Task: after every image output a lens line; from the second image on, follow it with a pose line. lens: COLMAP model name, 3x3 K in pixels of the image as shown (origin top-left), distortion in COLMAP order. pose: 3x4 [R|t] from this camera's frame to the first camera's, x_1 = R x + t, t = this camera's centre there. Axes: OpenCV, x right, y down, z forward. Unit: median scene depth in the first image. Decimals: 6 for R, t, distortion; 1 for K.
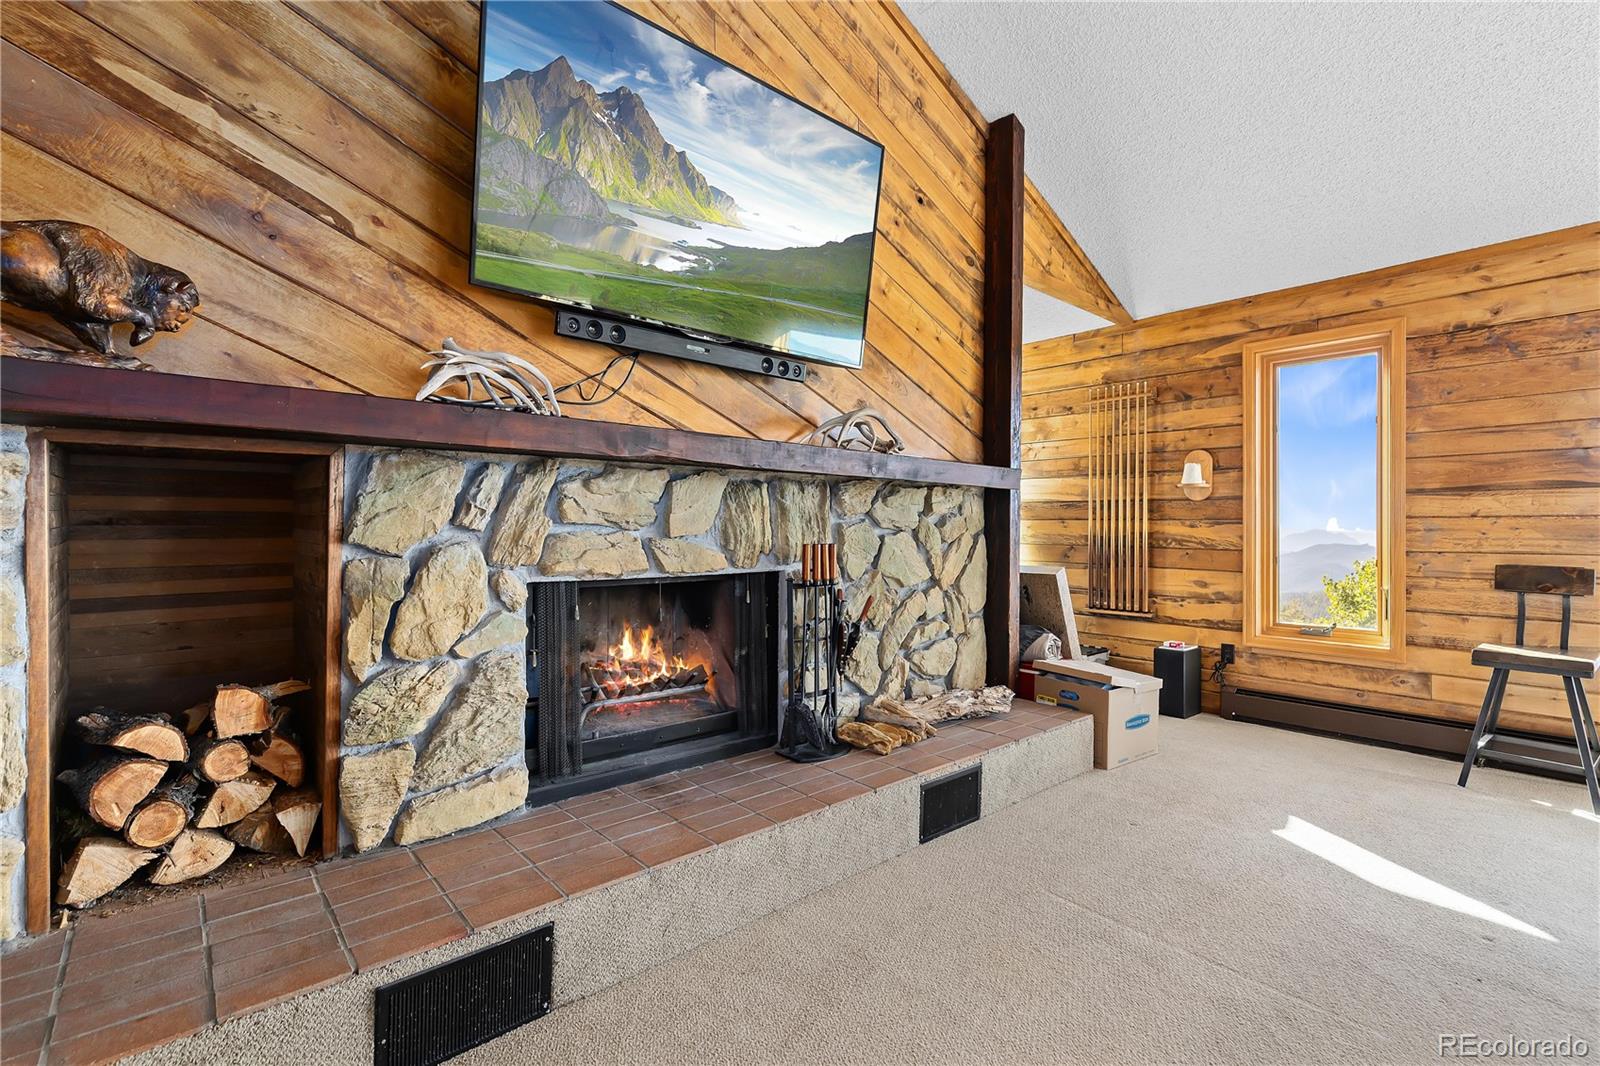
lens RADIAL K [[720.0, 0, 796.1], [0, 720.0, 530.5], [0, 0, 1]] dist [0.007821, -0.001136]
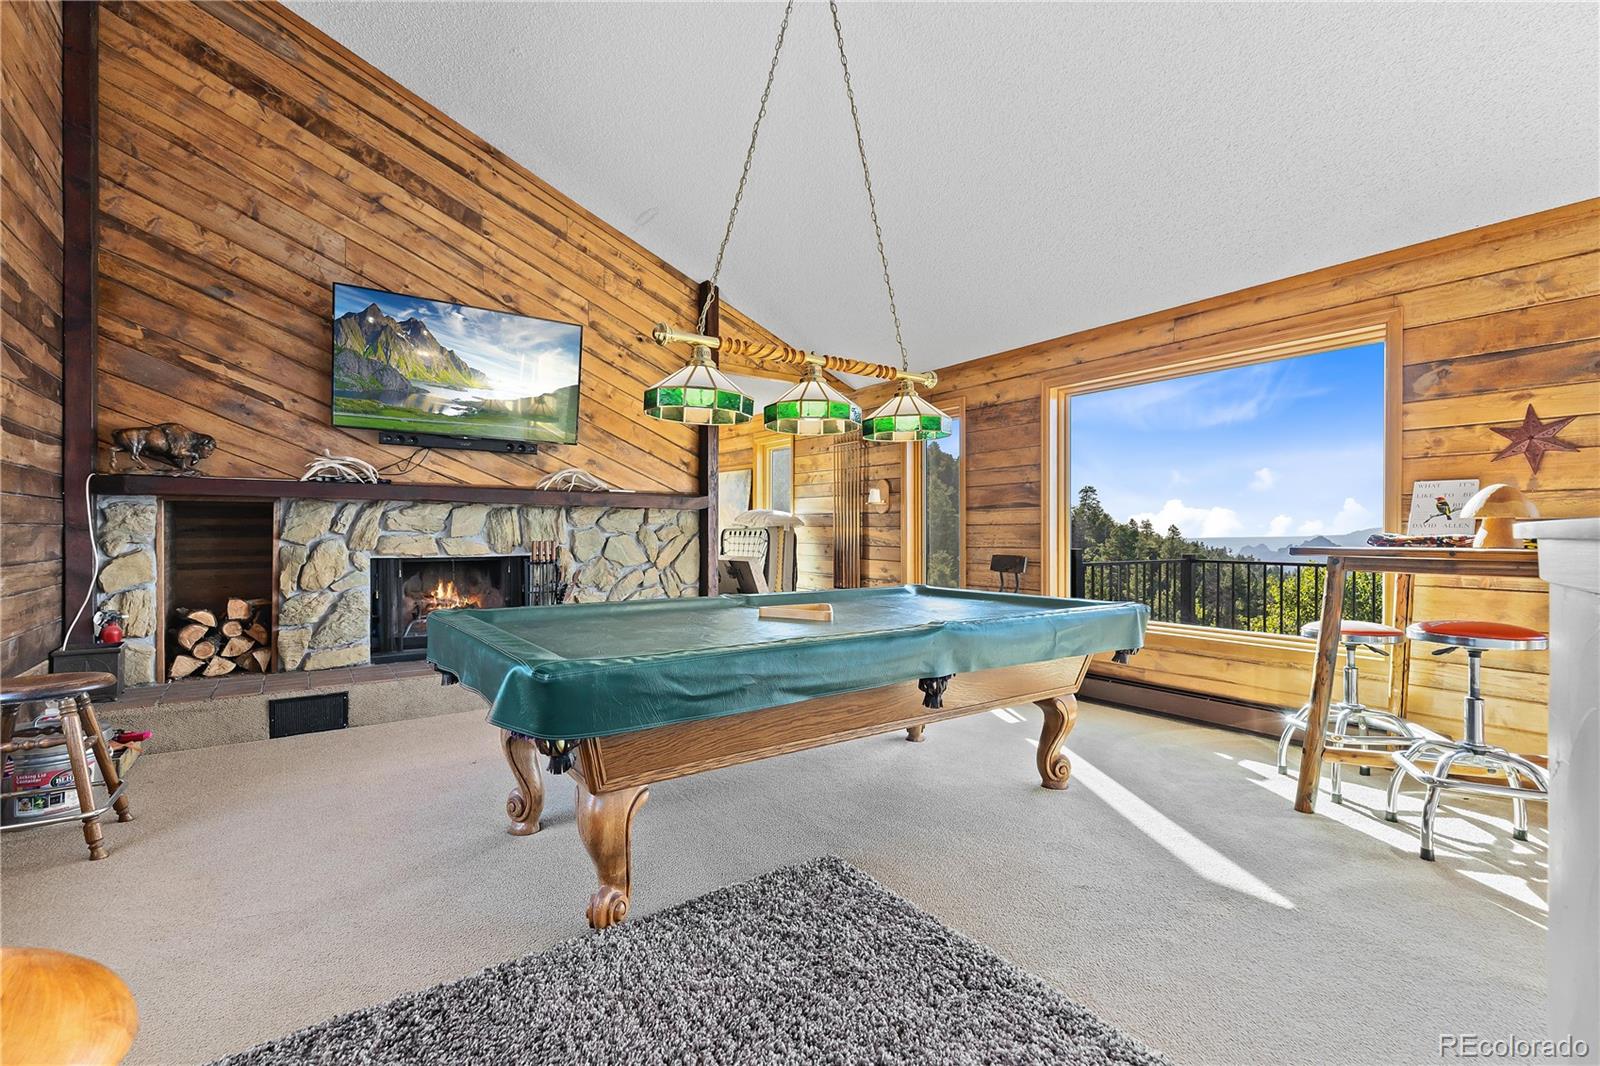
lens RADIAL K [[720.0, 0, 802.9], [0, 720.0, 534.2], [0, 0, 1]] dist [0.007821, -0.001136]
pose [[0.994024, -0.001419, -0.109150, 0.775597], [0.001172, 0.999997, -0.002324, 0.005124], [0.109153, 0.002182, 0.994023, -0.675835]]
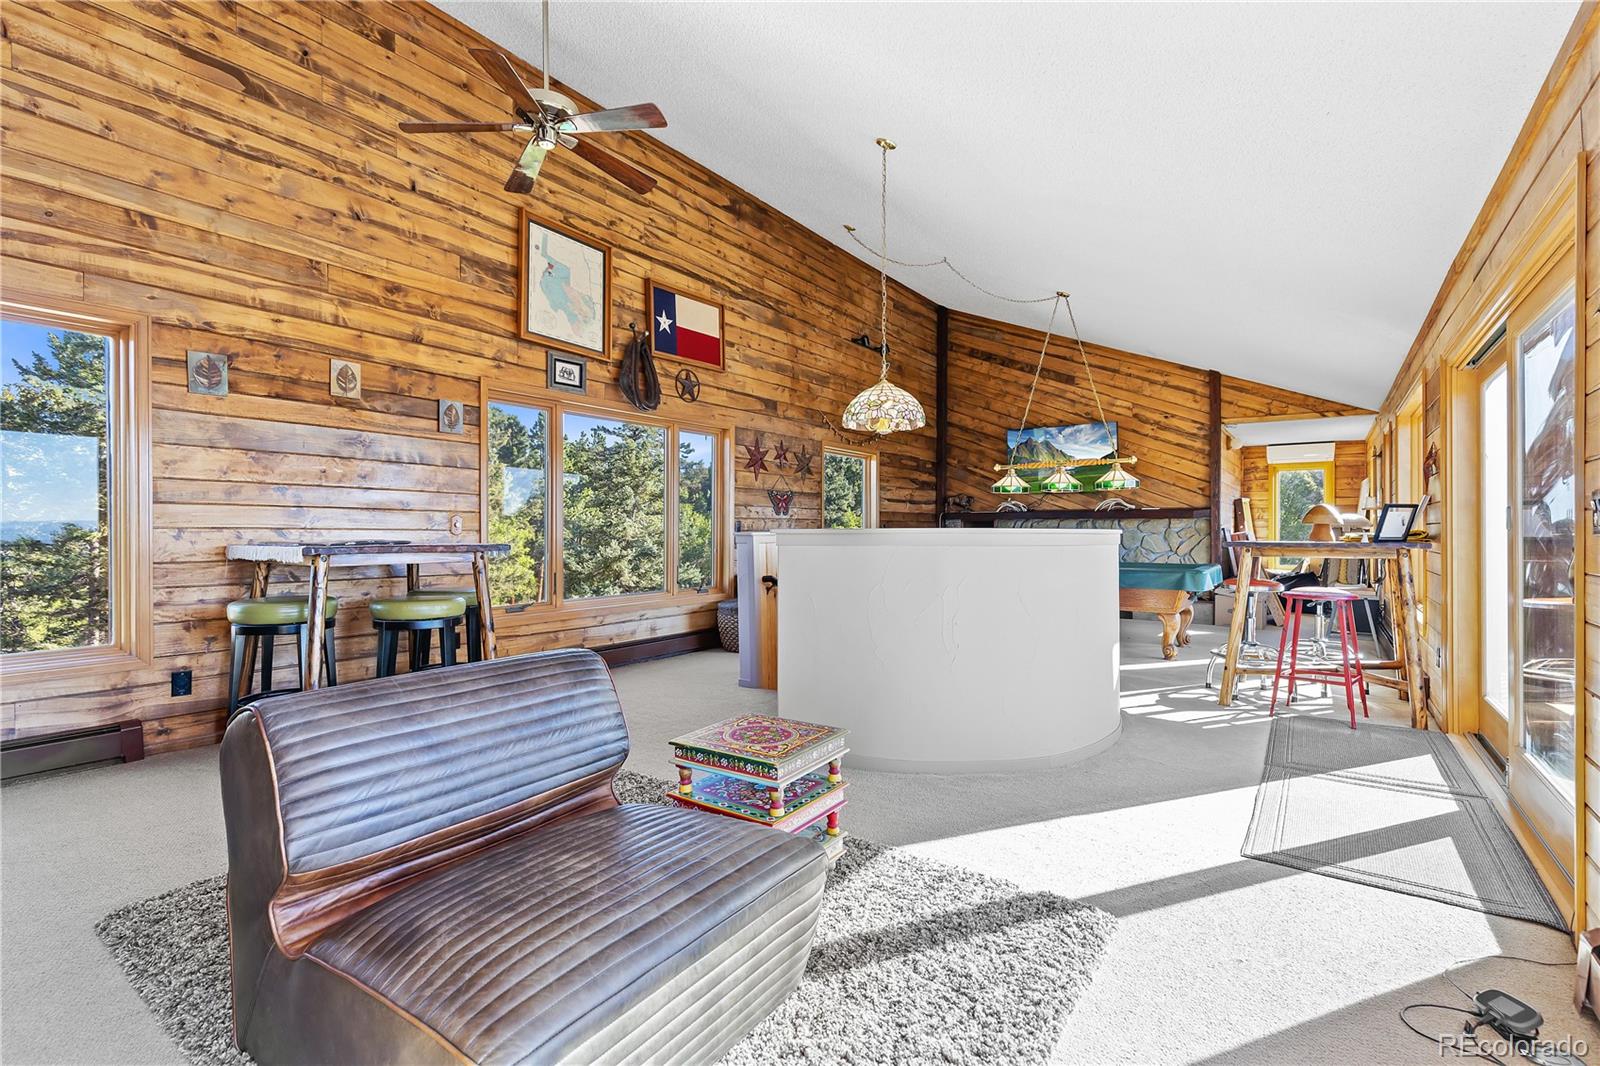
lens RADIAL K [[720.0, 0, 789.6], [0, 720.0, 534.5], [0, 0, 1]] dist [0.007821, -0.001136]
pose [[0.221064, 0.000380, -0.975259, 2.739337], [-0.003949, 0.999992, -0.000506, 0.010725], [0.975251, 0.003964, 0.221064, -1.118333]]
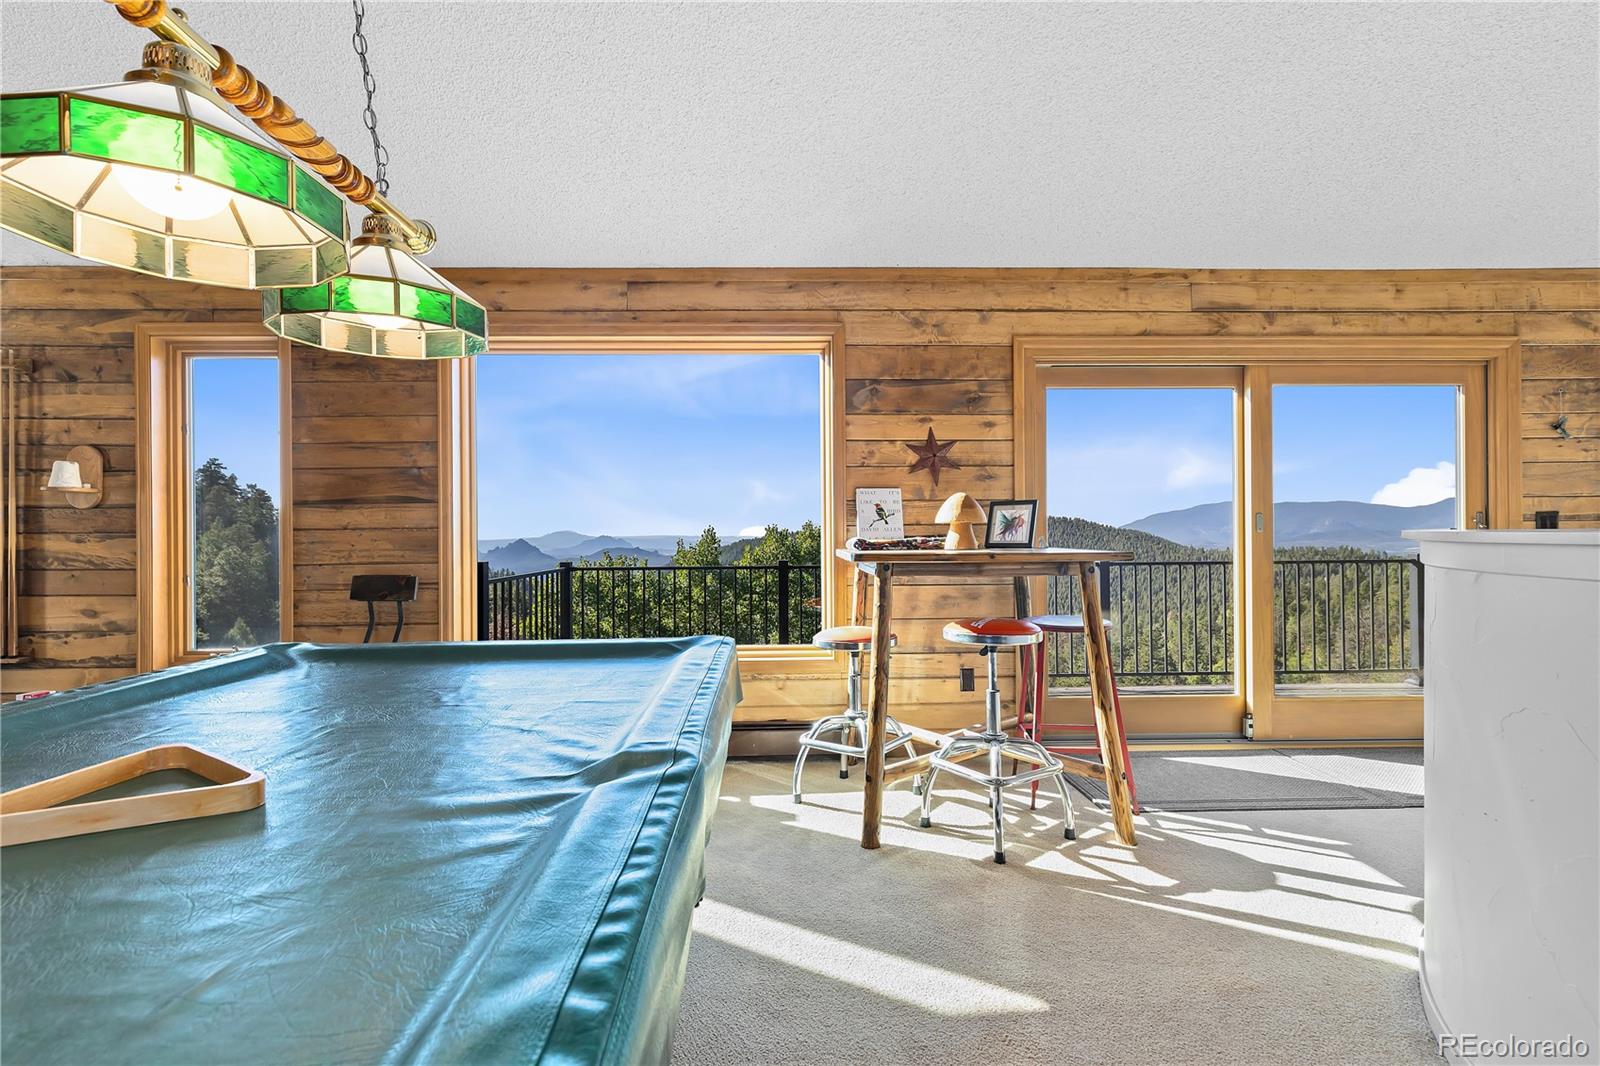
lens RADIAL K [[720.0, 0, 799.7], [0, 720.0, 525.6], [0, 0, 1]] dist [0.007821, -0.001136]
pose [[0.637337, -0.002369, 0.770581, 0.619335], [0.014457, 0.999856, -0.008883, -0.006408], [-0.770449, 0.016802, 0.637280, -0.163357]]
